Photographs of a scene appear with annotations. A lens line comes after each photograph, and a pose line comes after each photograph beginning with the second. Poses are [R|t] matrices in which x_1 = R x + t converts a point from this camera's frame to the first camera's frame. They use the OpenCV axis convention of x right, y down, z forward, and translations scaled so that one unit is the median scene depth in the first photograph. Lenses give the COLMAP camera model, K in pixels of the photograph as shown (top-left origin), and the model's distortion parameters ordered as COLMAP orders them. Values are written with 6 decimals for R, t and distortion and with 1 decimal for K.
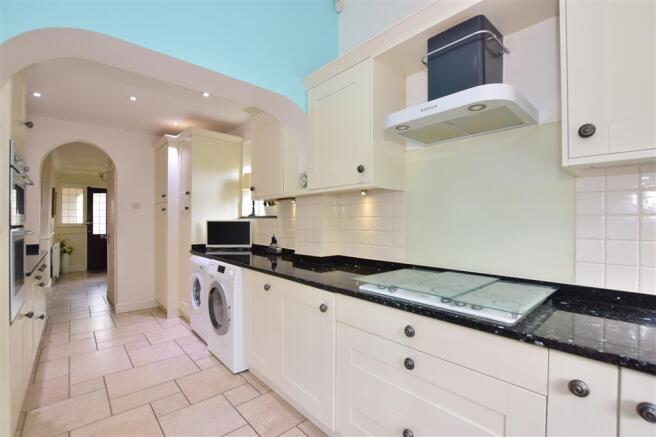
lens RADIAL K [[291.9, 0, 330.0], [0, 291.9, 220.3], [0, 0, 1]] dist [-0.021314, 0.000427]
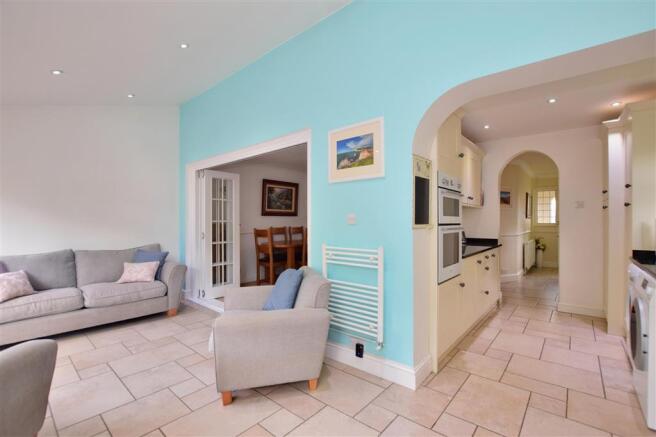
lens RADIAL K [[291.9, 0, 330.0], [0, 291.9, 220.3], [0, 0, 1]] dist [-0.021314, 0.000427]
pose [[0.128214, -0.004720, -0.991735, 0.178718], [0.003994, 0.999983, -0.004243, 0.002105], [0.991738, -0.003417, 0.128231, 0.068810]]
